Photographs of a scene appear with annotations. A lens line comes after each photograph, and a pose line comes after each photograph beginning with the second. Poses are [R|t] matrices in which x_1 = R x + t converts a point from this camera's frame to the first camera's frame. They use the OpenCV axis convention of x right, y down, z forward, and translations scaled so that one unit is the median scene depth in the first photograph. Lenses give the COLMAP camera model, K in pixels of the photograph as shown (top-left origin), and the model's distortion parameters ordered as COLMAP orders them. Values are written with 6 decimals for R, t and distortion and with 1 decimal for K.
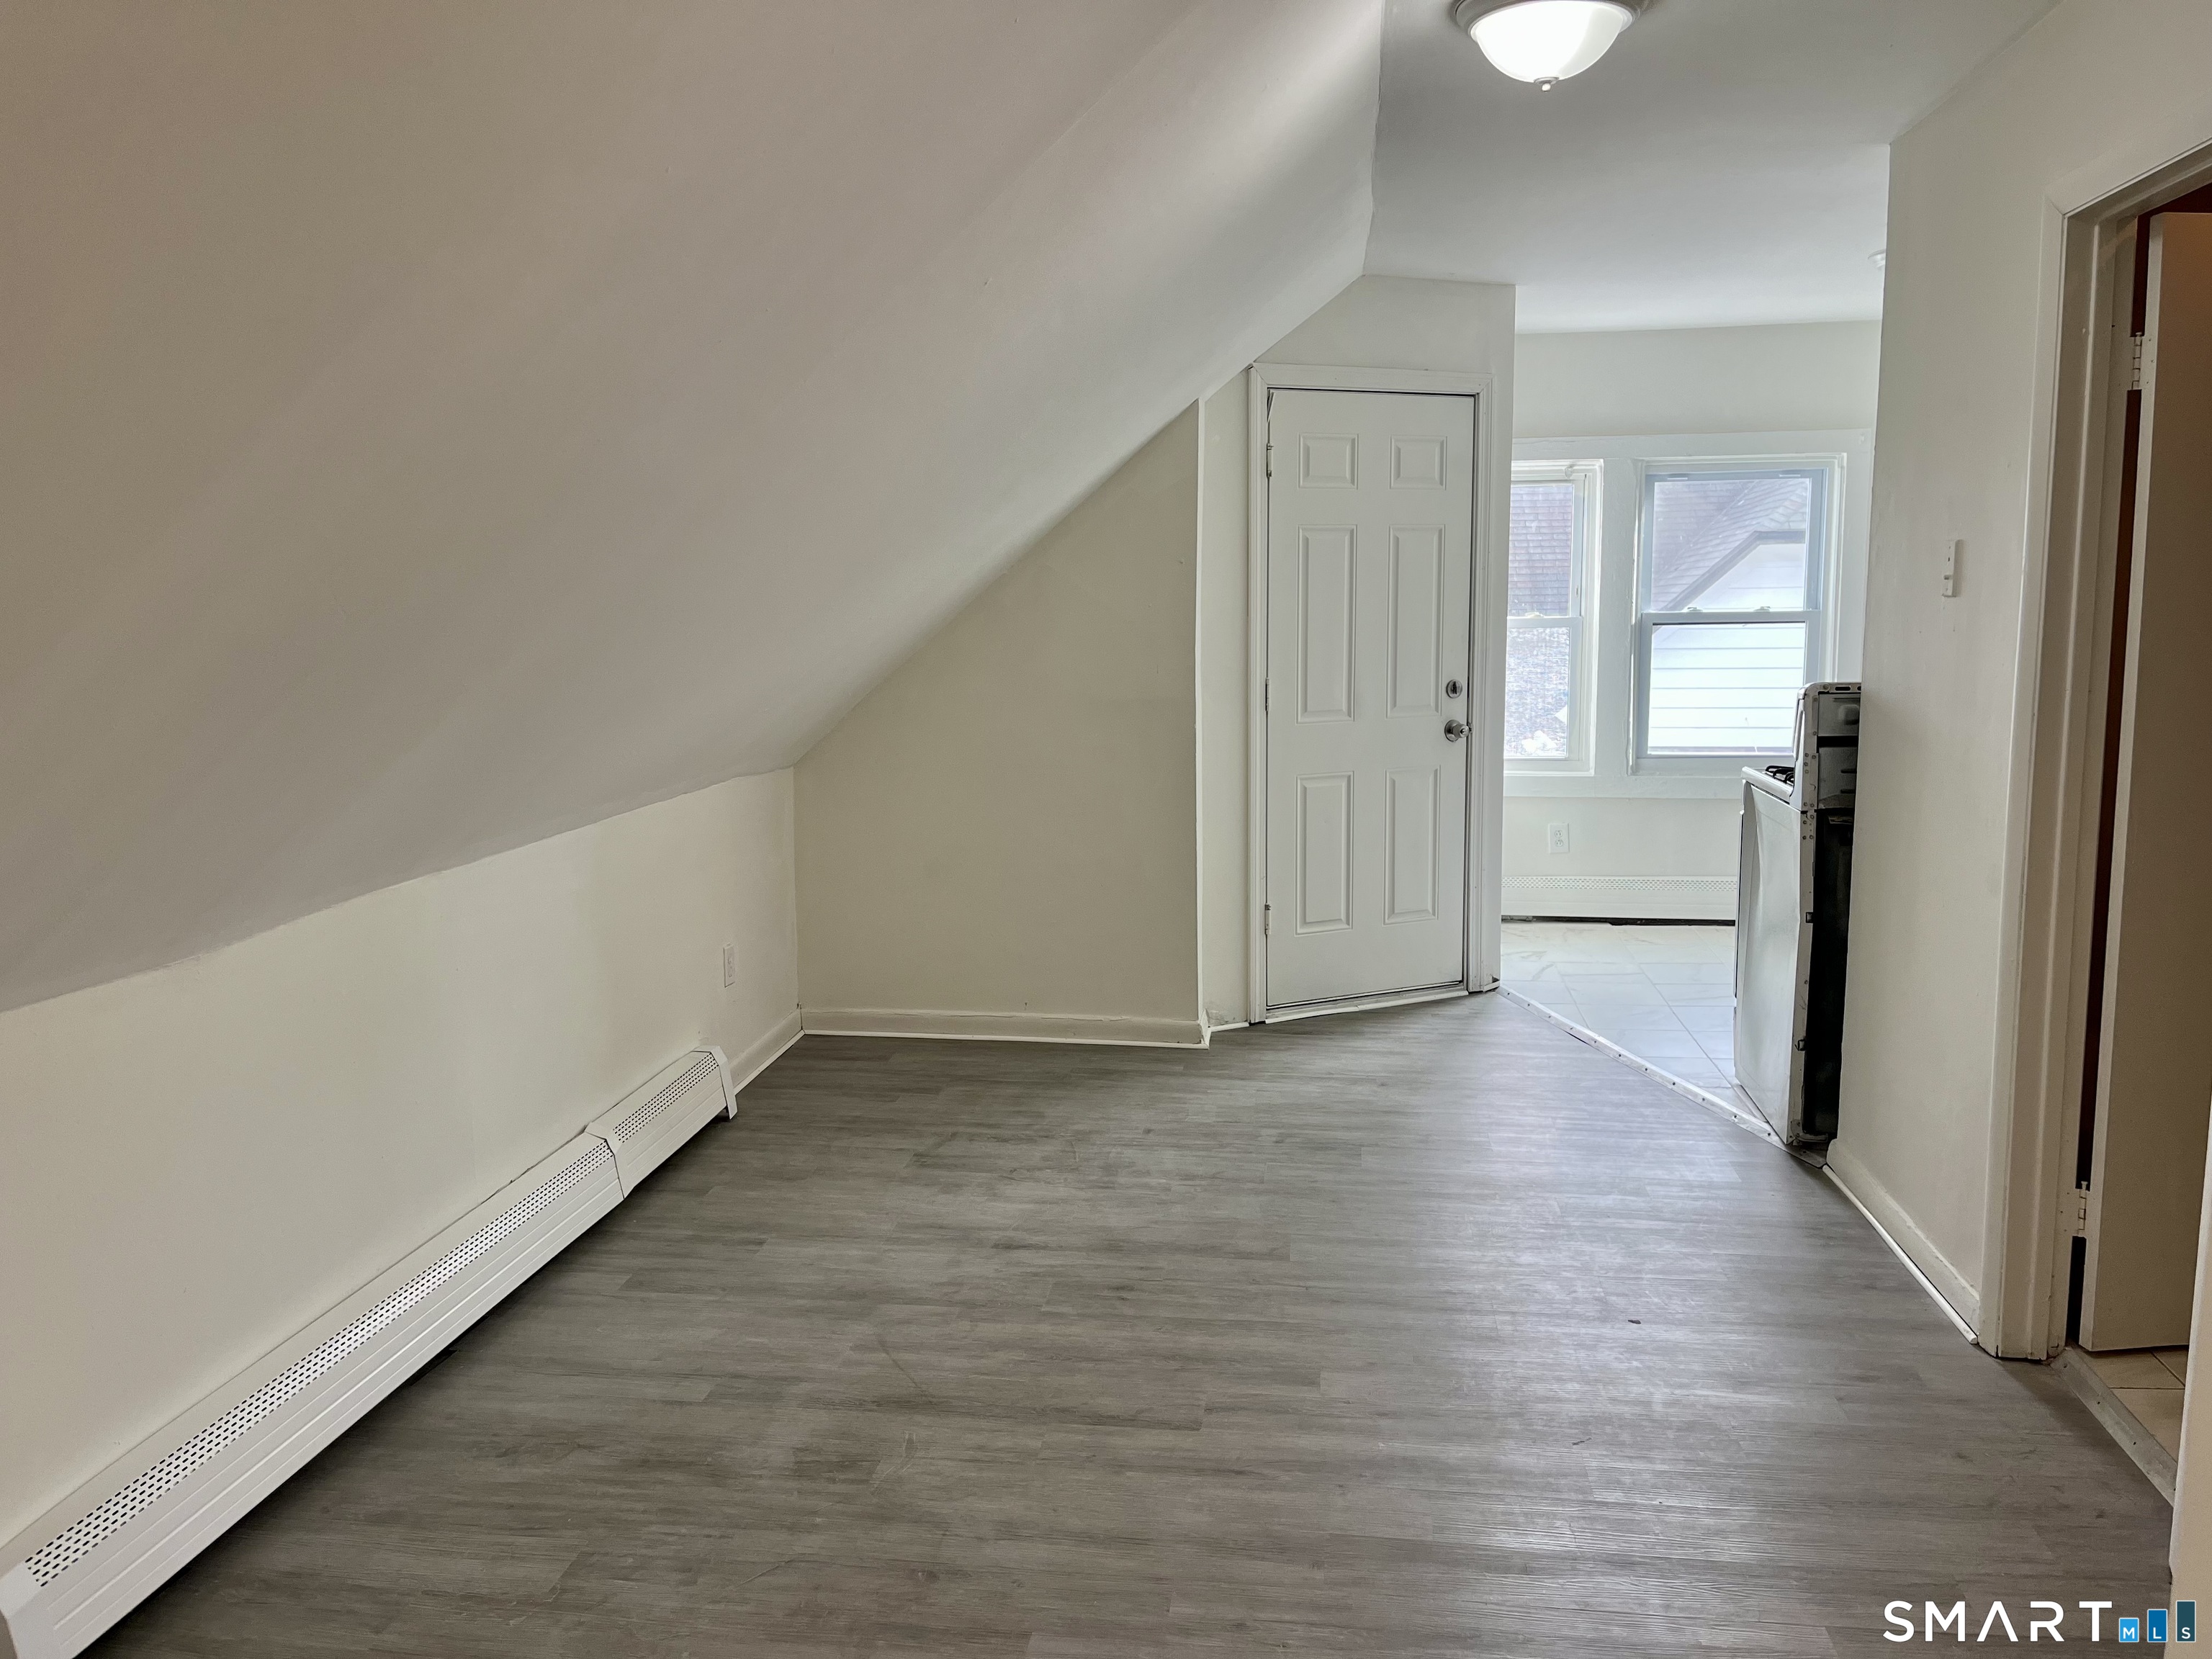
lens RADIAL K [[1680.6, 0, 1101.0], [0, 1680.6, 819.9], [0, 0, 1]] dist [0.059757, -0.064553]
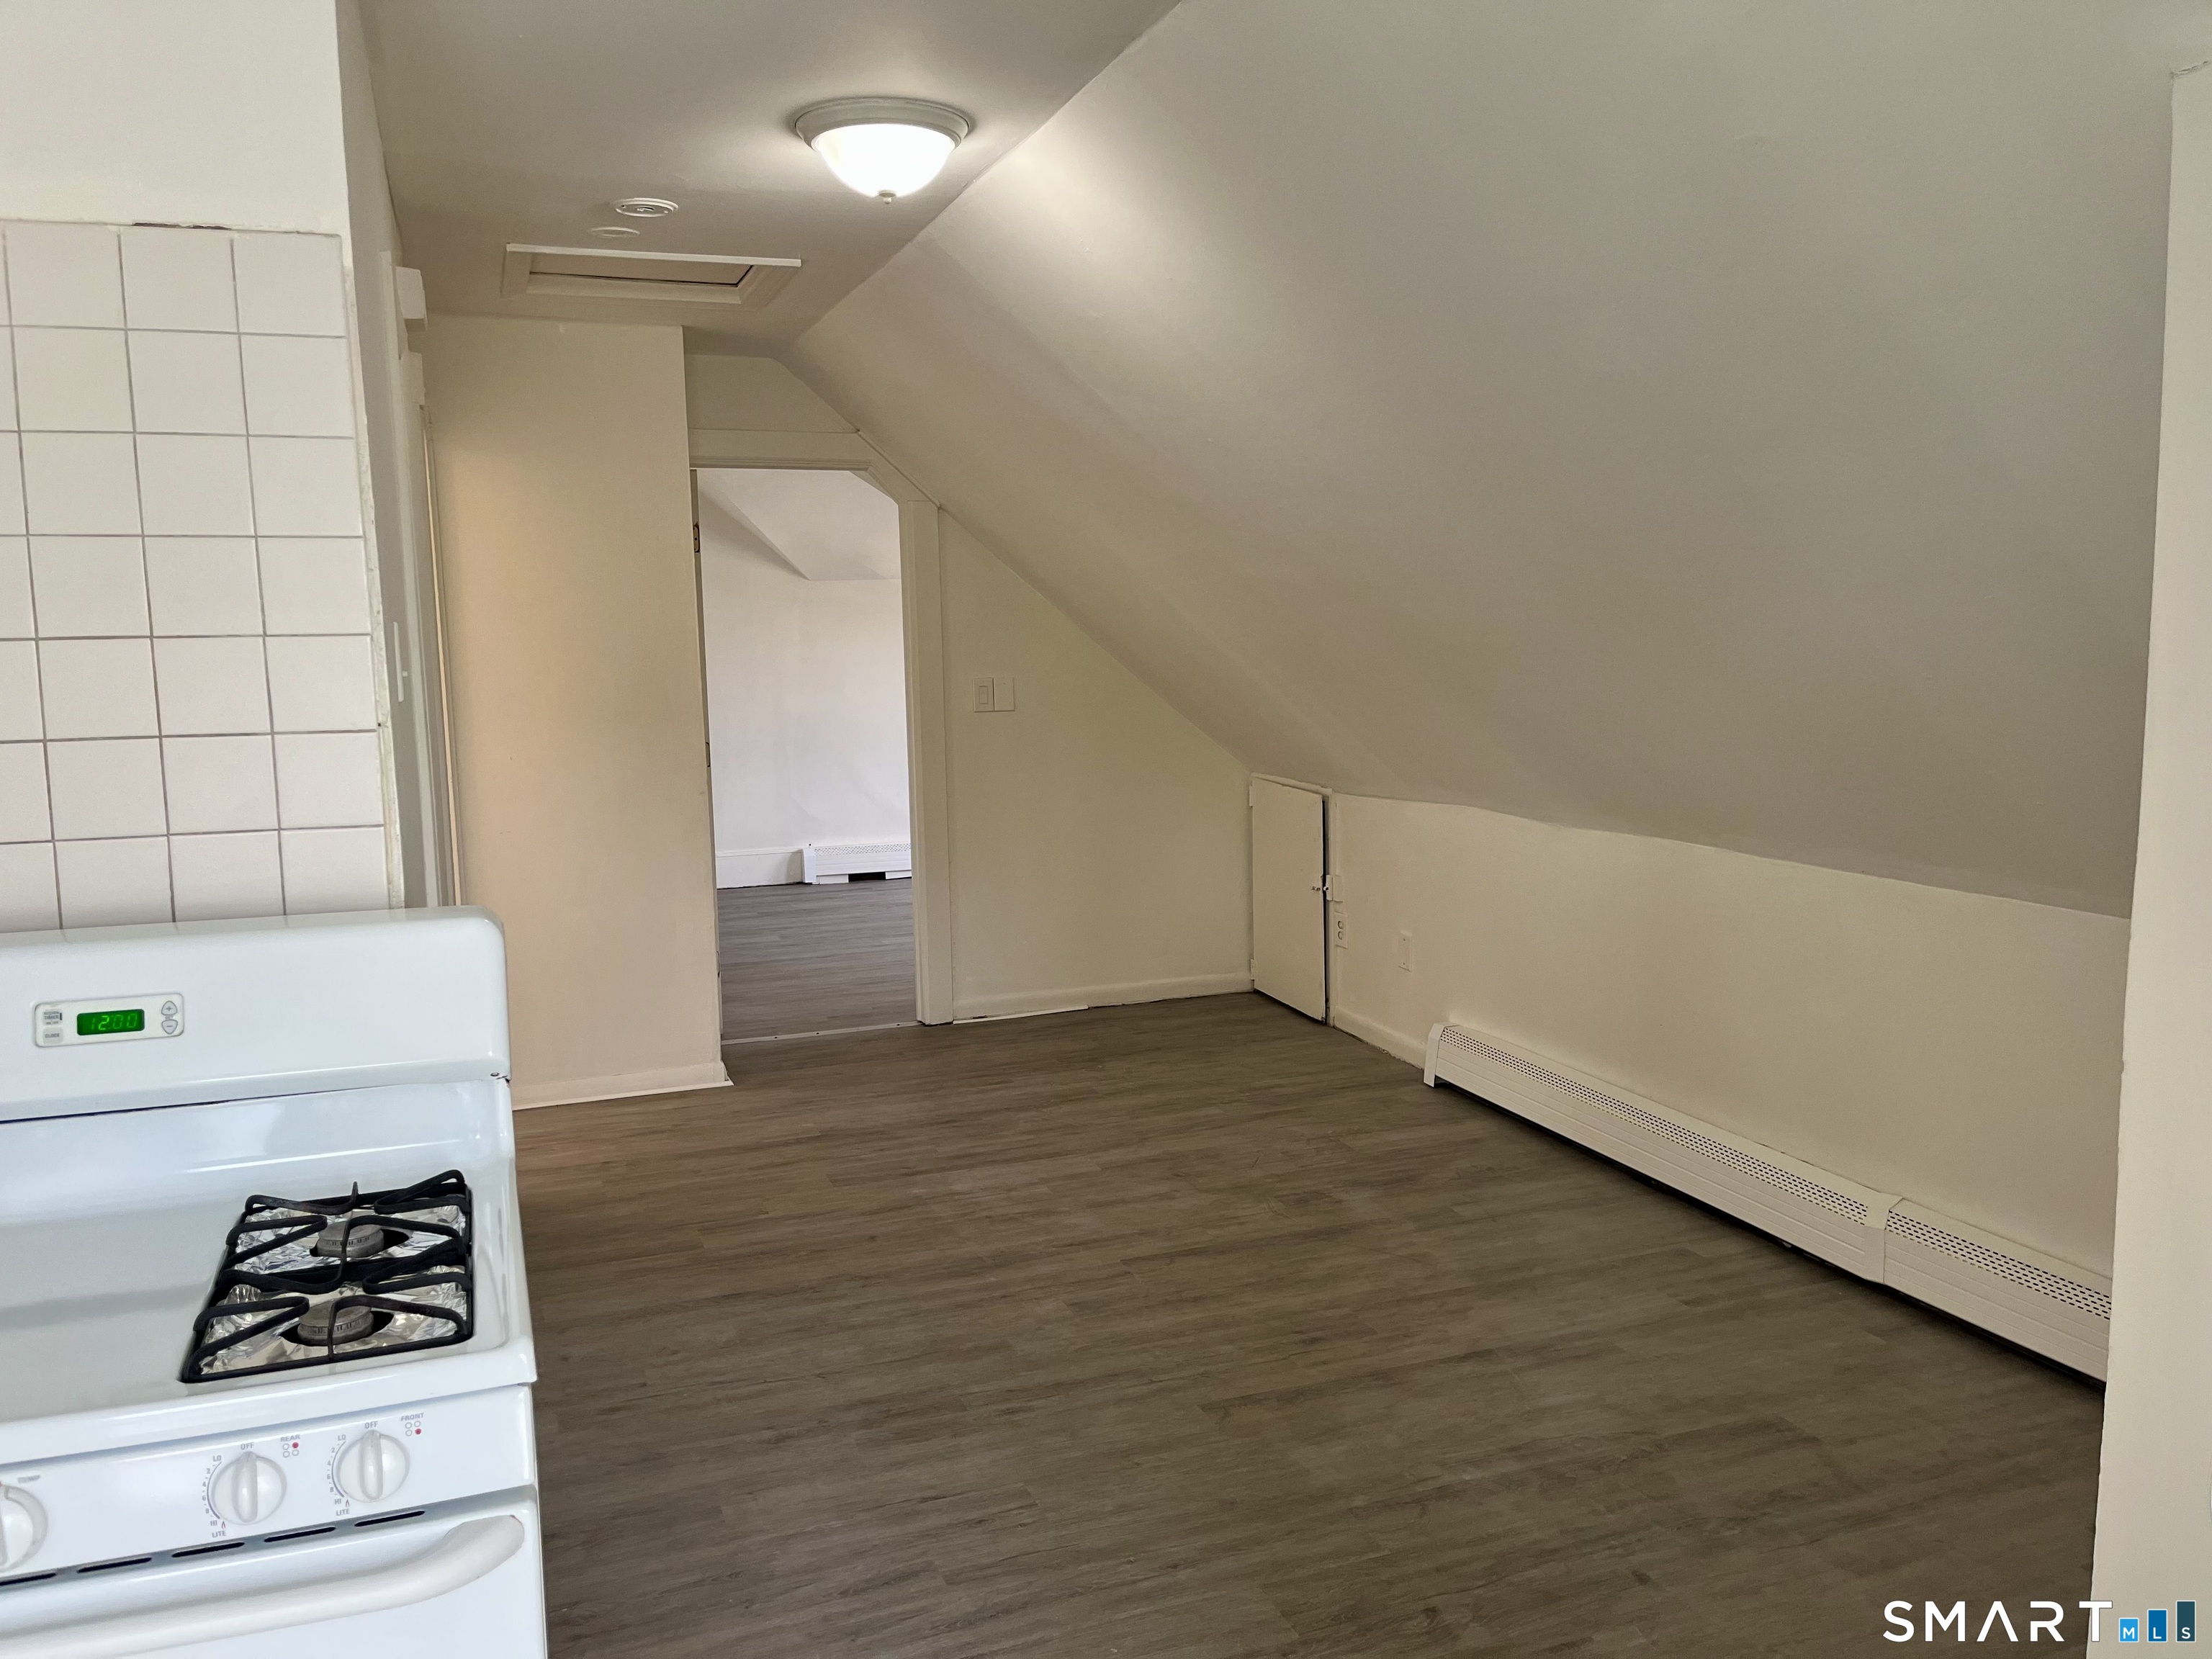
lens RADIAL K [[1680.6, 0, 1106.0], [0, 1680.6, 833.2], [0, 0, 1]] dist [0.059757, -0.064553]
pose [[-0.875384, 0.092634, -0.474471, 0.581266], [-0.034625, 0.966935, 0.252662, -0.270320], [0.482187, 0.237605, -0.843231, 1.753403]]
